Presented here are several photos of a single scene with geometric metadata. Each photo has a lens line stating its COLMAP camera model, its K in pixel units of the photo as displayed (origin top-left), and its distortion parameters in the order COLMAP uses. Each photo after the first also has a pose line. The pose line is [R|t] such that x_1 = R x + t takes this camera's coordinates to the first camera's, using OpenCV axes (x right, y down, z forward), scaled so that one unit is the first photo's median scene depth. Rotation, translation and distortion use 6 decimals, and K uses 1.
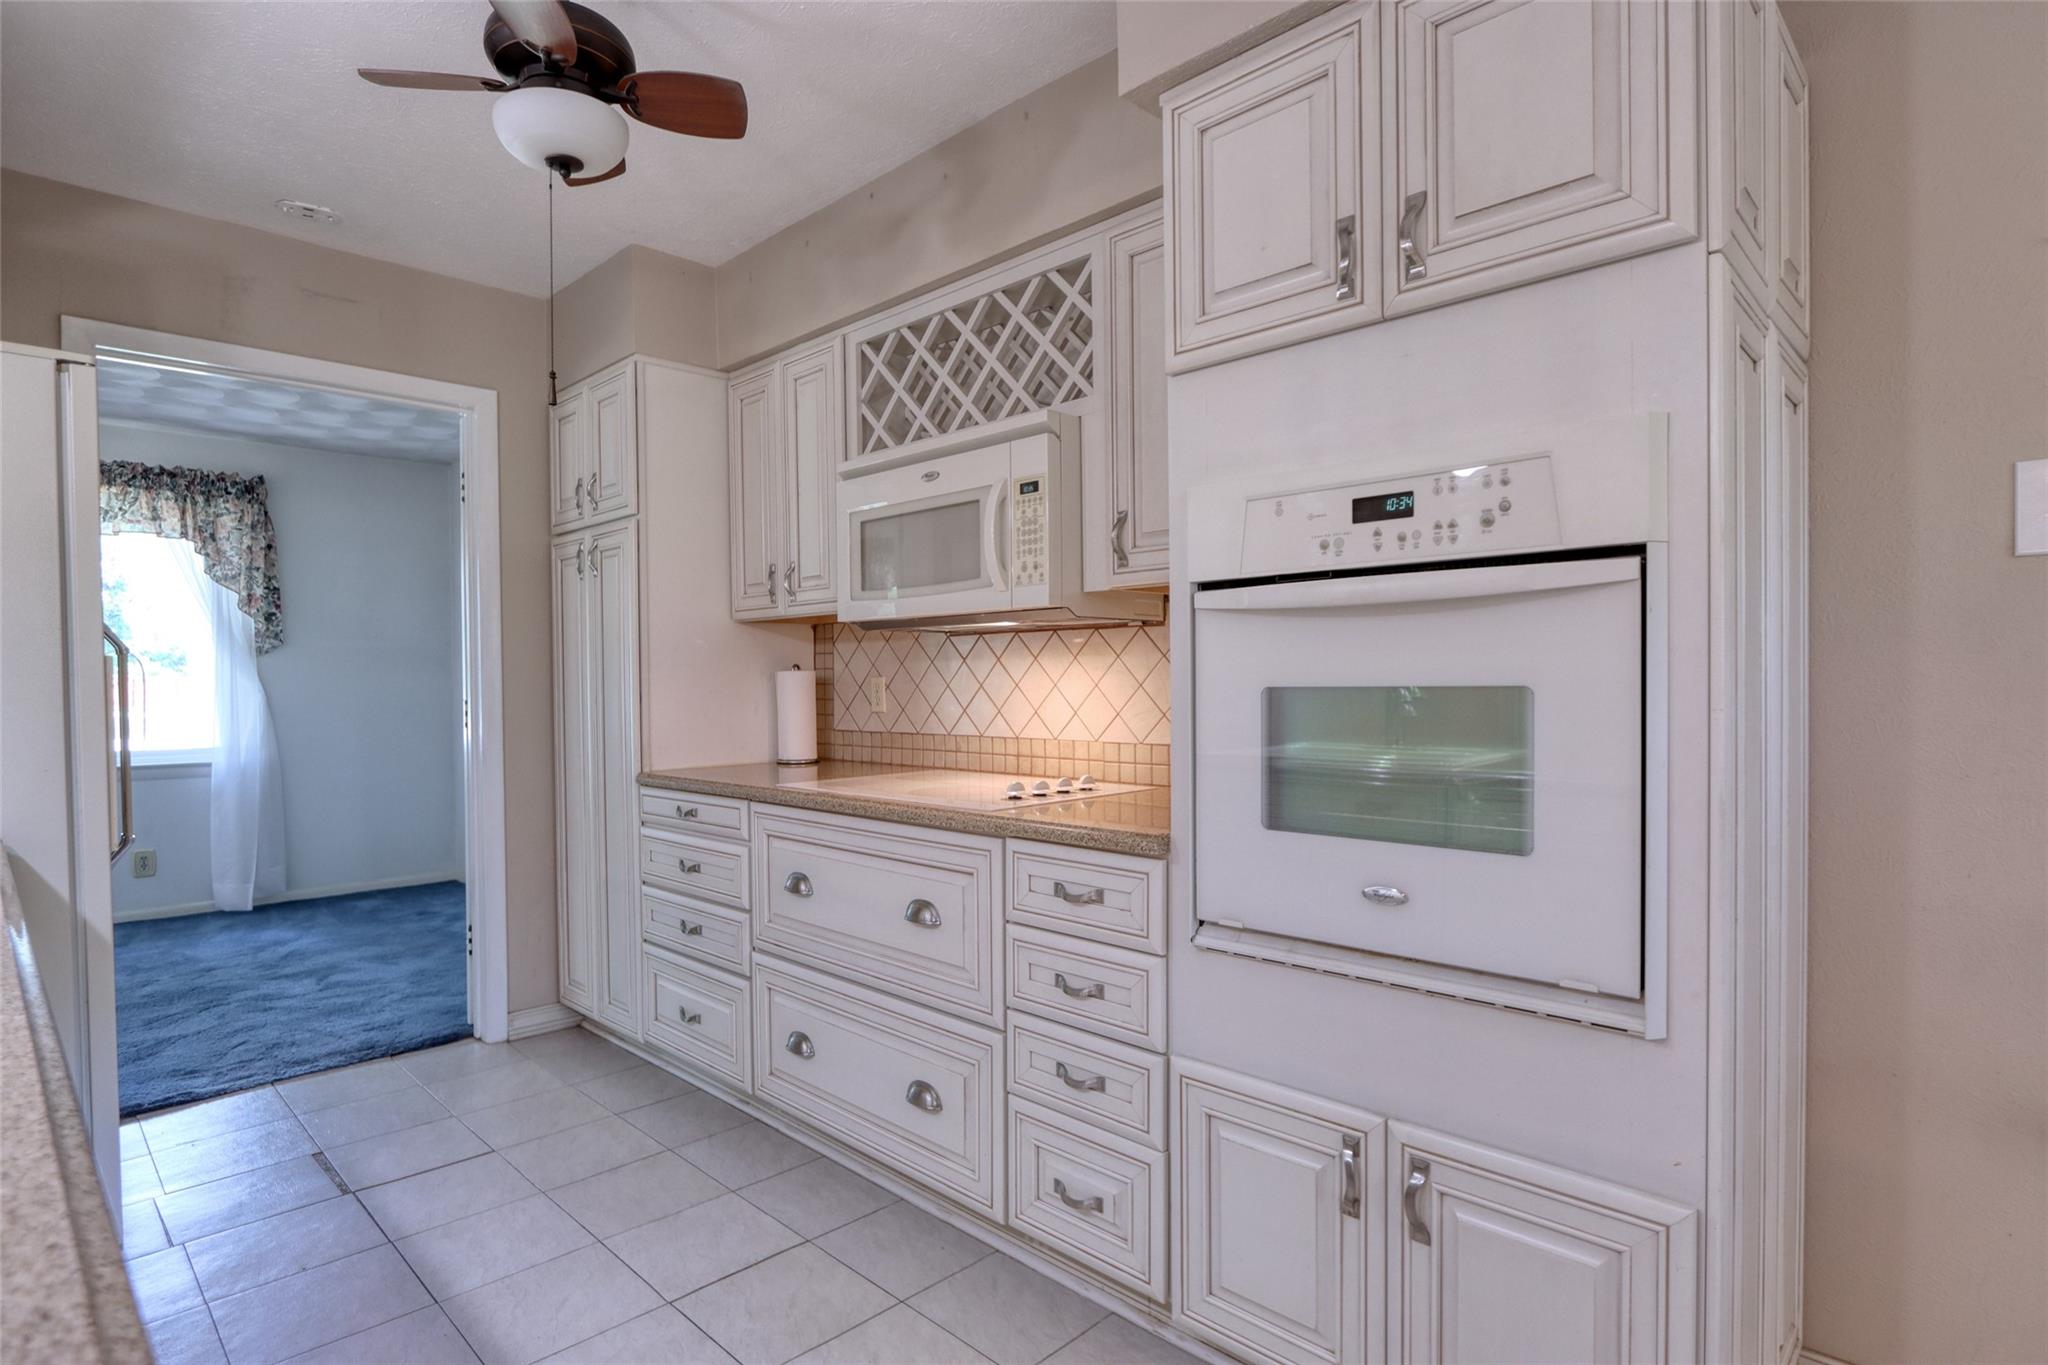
lens RADIAL K [[1043.7, 0, 1027.0], [0, 1043.7, 693.9], [0, 0, 1]] dist [0.003203, 0.000112]
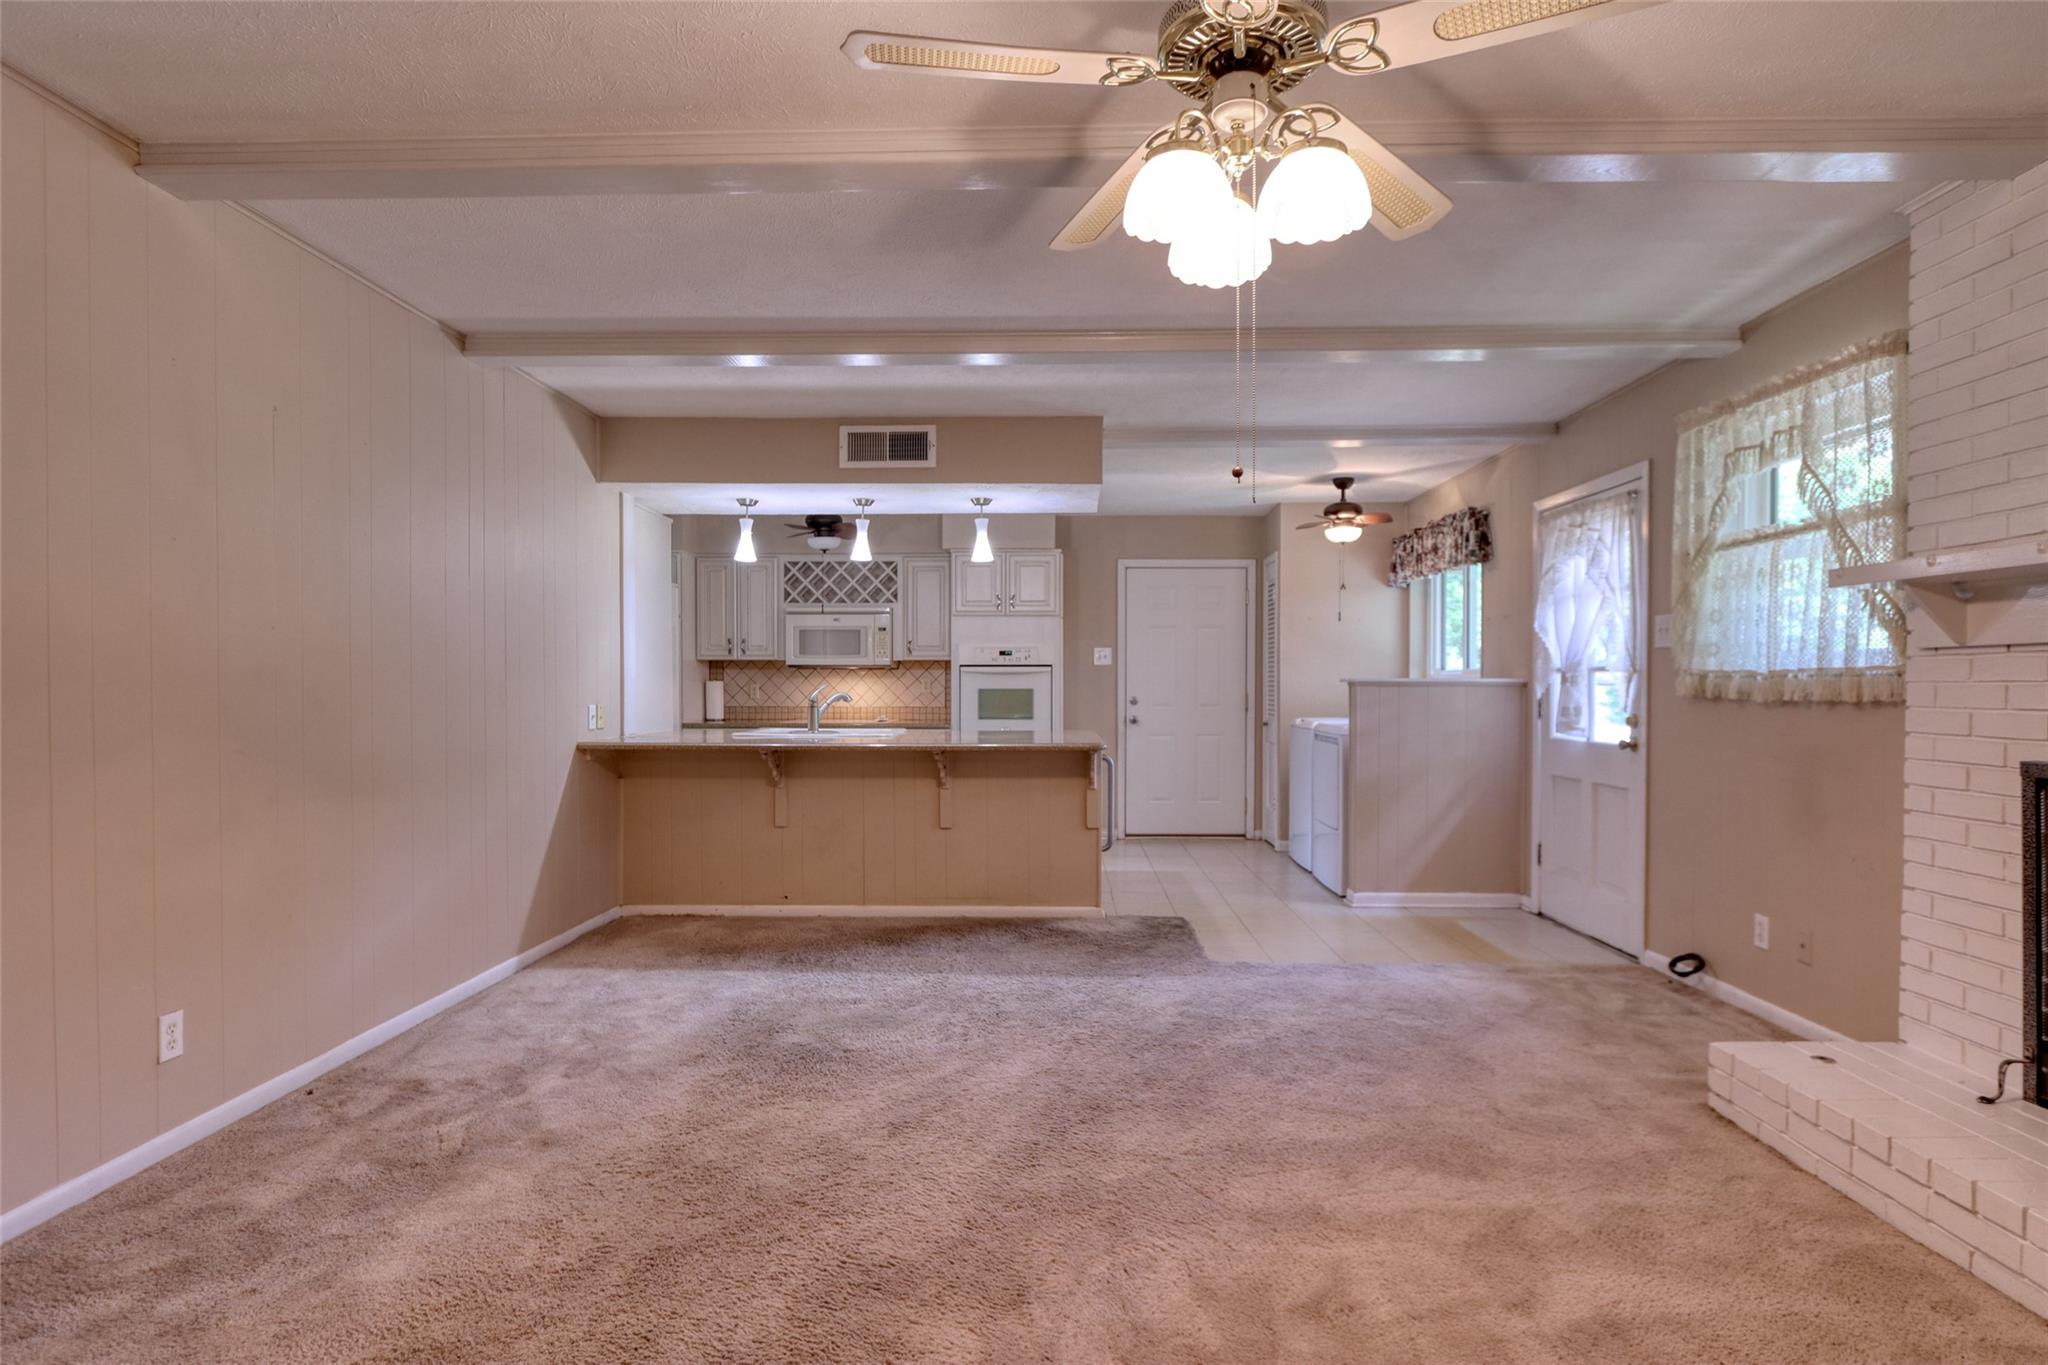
lens RADIAL K [[1043.7, 0, 1022.8], [0, 1043.7, 687.5], [0, 0, 1]] dist [0.003203, 0.000112]
pose [[0.728813, 0.011626, 0.684614, -1.665077], [-0.001998, 0.999888, -0.014853, 0.033589], [-0.684710, 0.009457, 0.728755, -1.490580]]
